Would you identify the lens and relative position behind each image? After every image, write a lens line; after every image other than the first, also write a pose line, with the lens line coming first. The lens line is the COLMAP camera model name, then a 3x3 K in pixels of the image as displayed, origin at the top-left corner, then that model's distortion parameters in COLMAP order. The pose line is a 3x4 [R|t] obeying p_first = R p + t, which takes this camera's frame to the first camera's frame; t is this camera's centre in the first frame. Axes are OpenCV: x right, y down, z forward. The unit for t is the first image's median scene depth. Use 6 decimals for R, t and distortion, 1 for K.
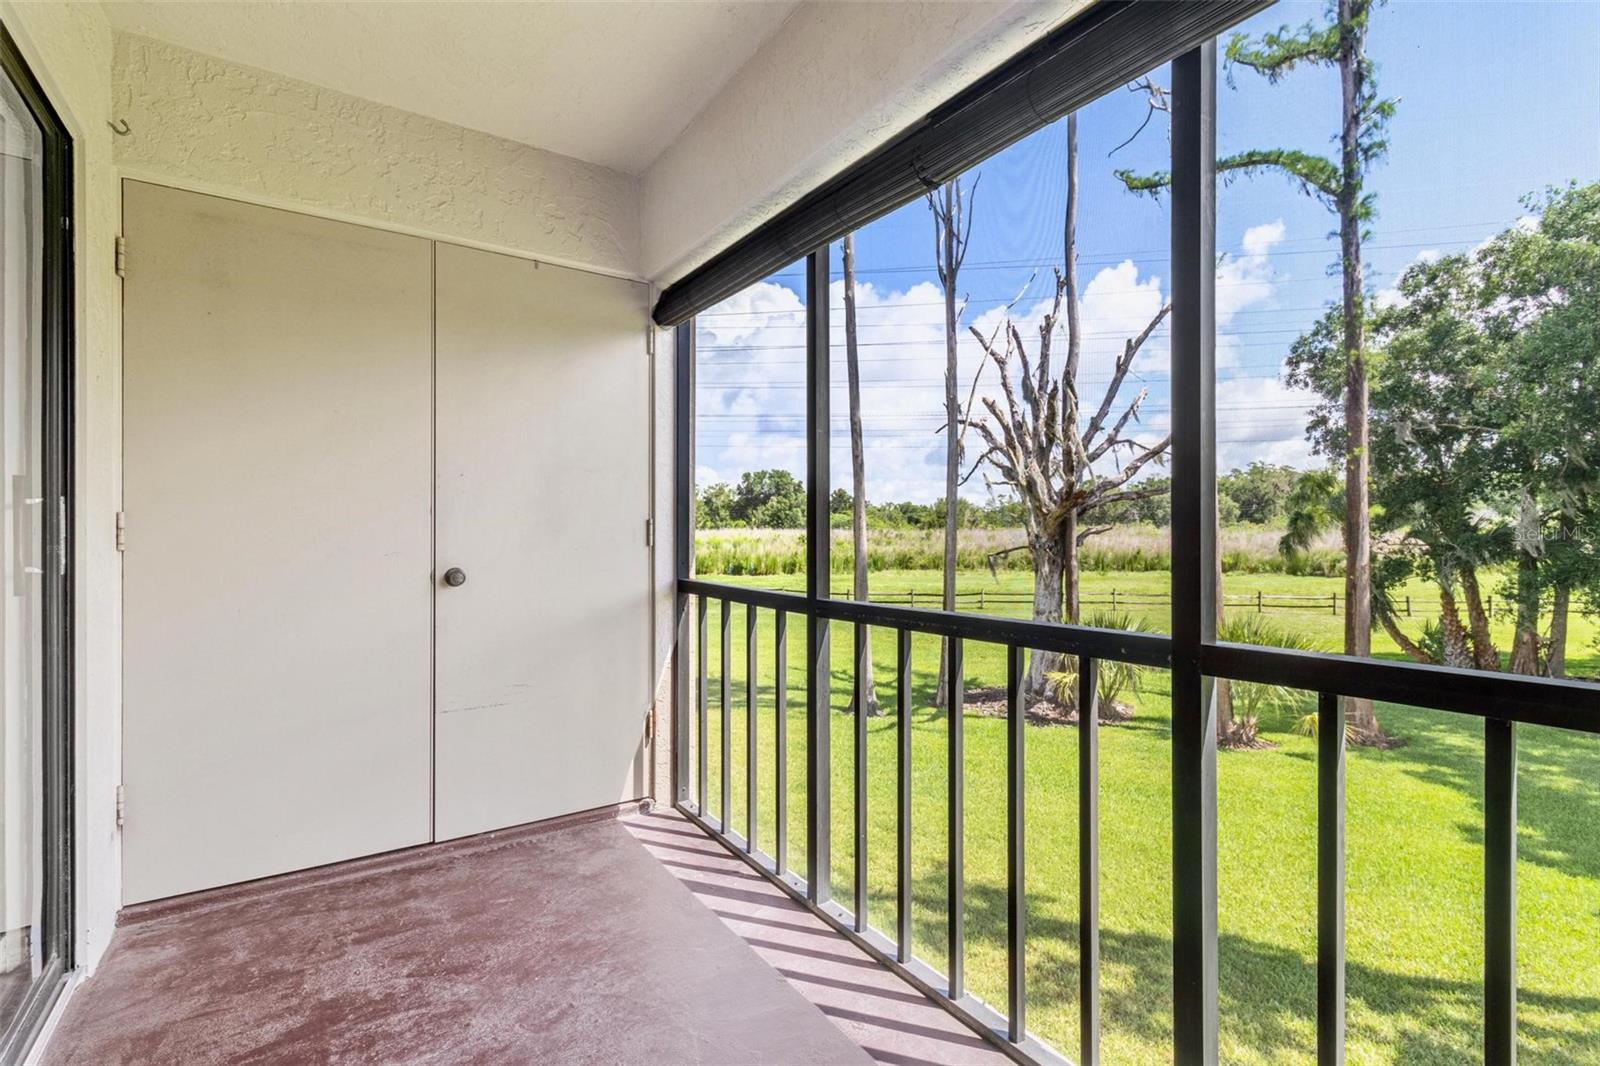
lens RADIAL K [[749.6, 0, 800.0], [0, 749.6, 533.0], [0, 0, 1]] dist [0.001088, 0.000162]
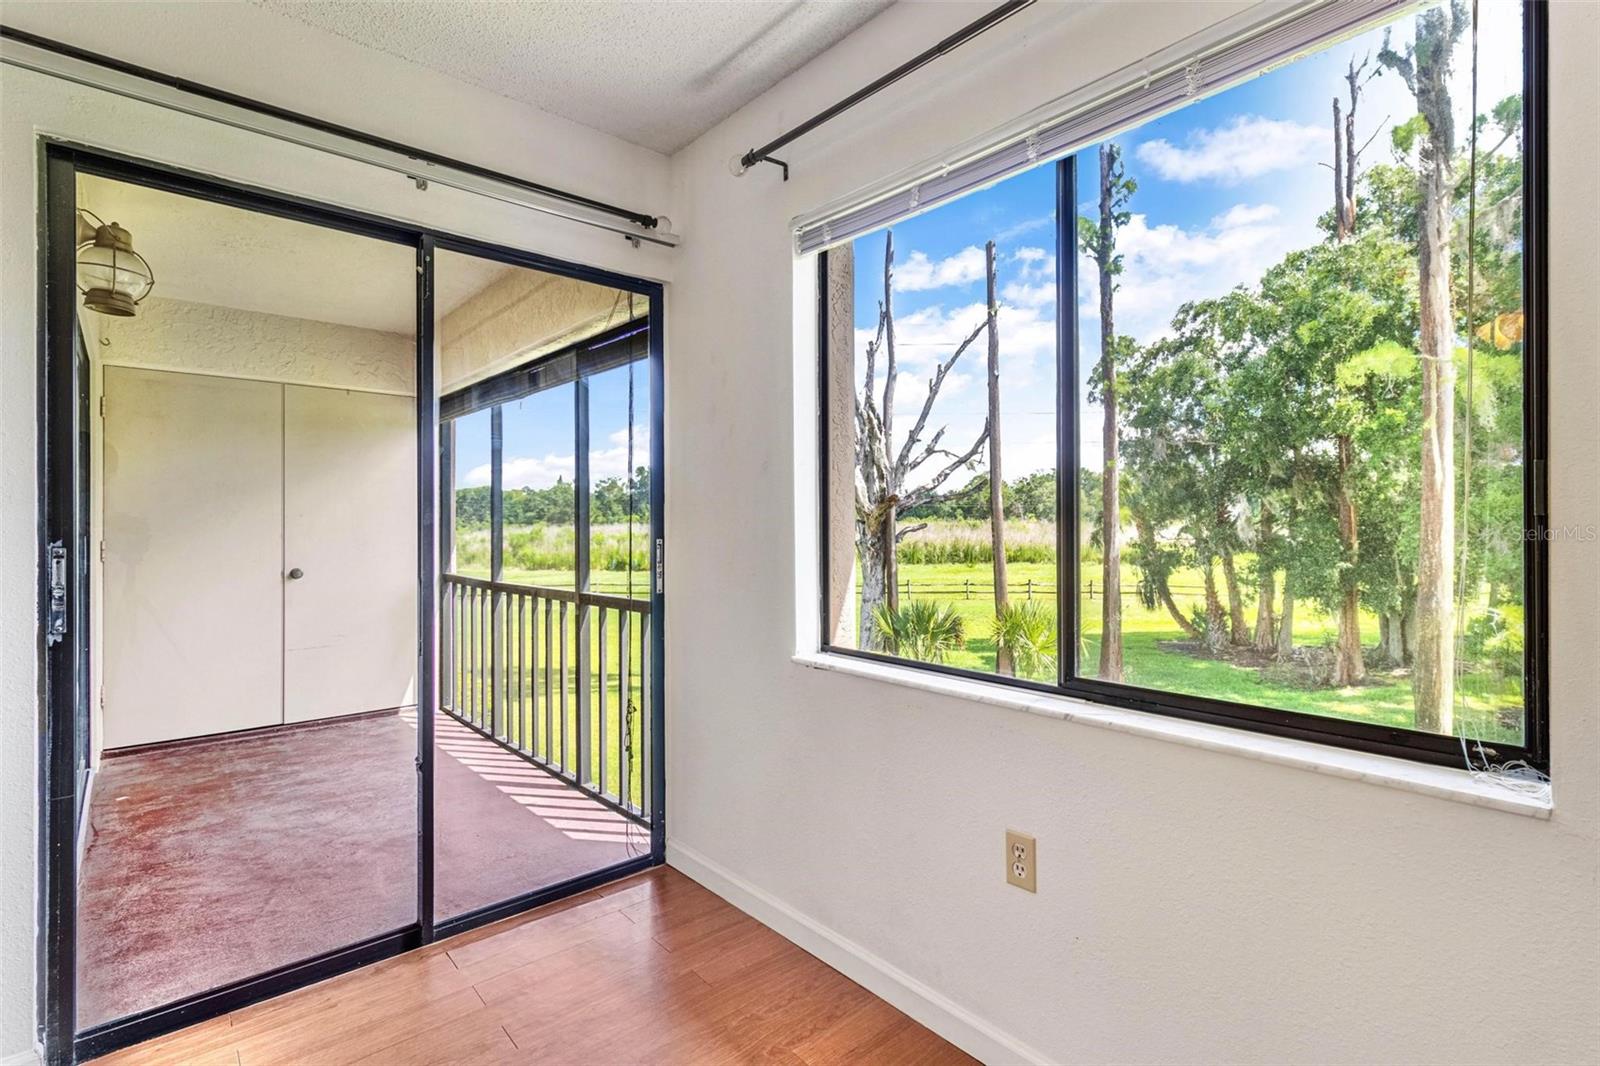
lens RADIAL K [[758.8, 0, 806.1], [0, 758.8, 523.3], [0, 0, 1]] dist [0.000971, 0.000392]
pose [[0.990605, -0.003153, 0.136720, 0.080995], [0.003779, 0.999984, -0.004325, -0.008130], [-0.136704, 0.004801, 0.990600, -0.156234]]
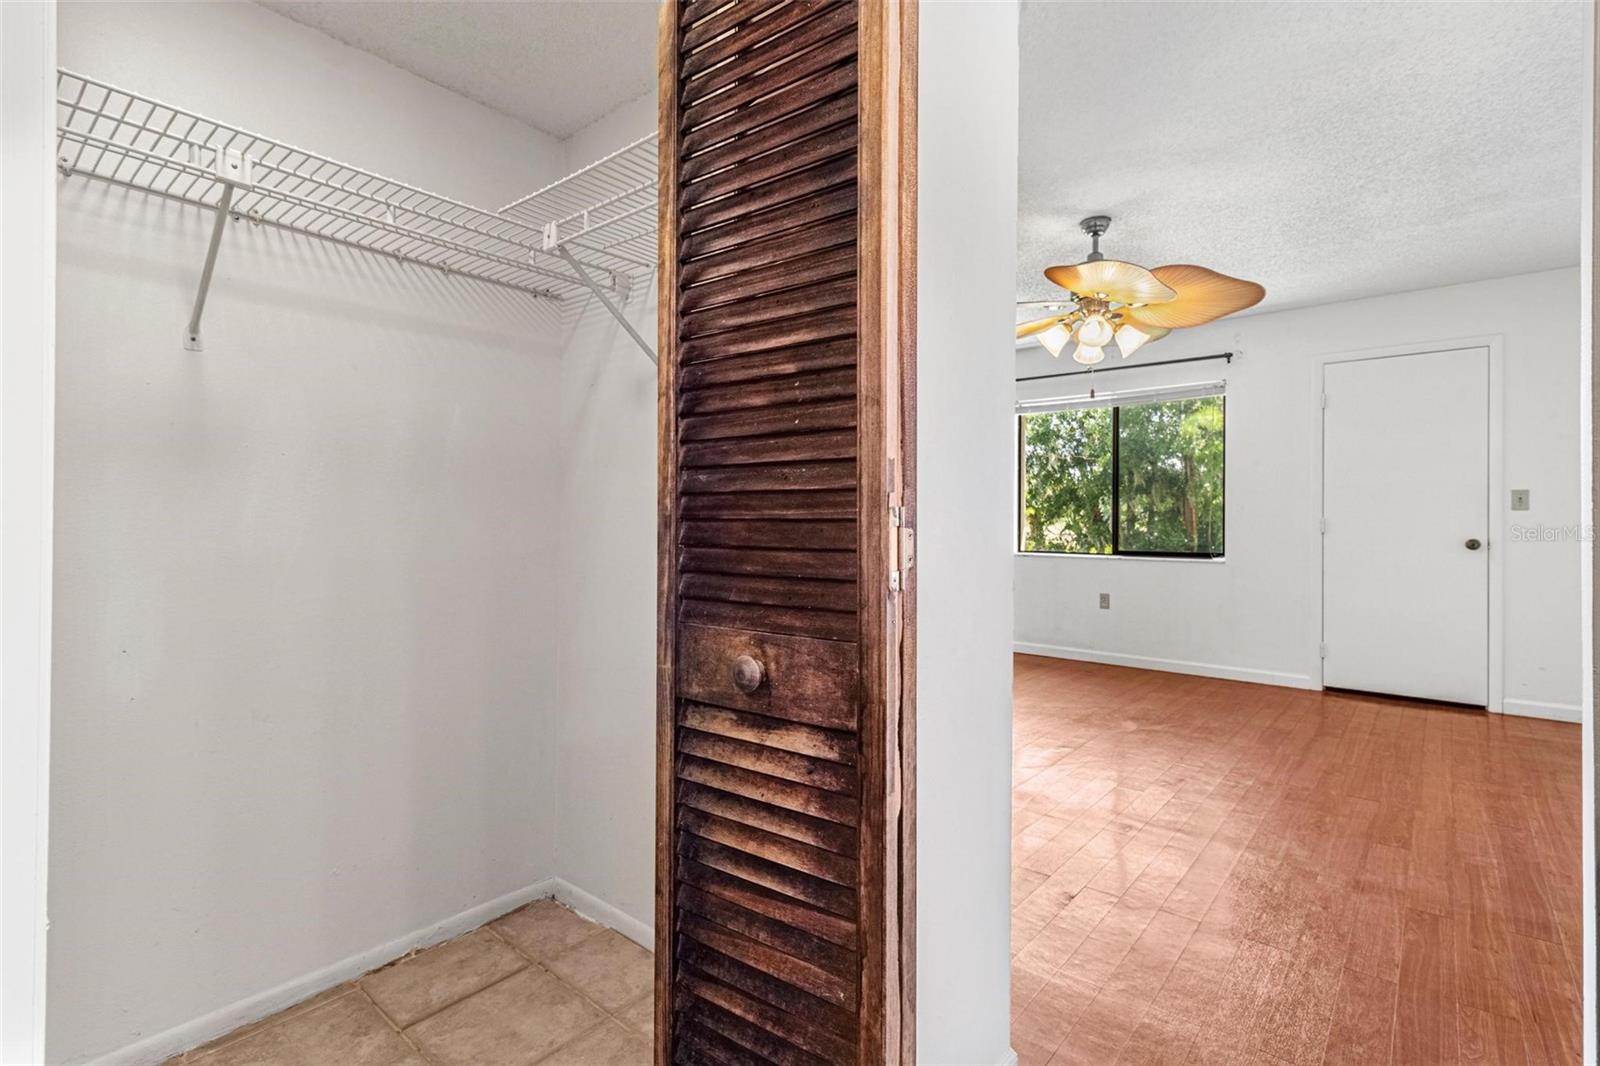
lens RADIAL K [[743.0, 0, 784.1], [0, 743.0, 519.9], [0, 0, 1]] dist [-0.000431, -0.008947]
pose [[0.967393, 0.005998, 0.253210, -0.119934], [-0.004165, 0.999961, -0.007774, 0.001876], [-0.253246, 0.006466, 0.967380, -0.369047]]
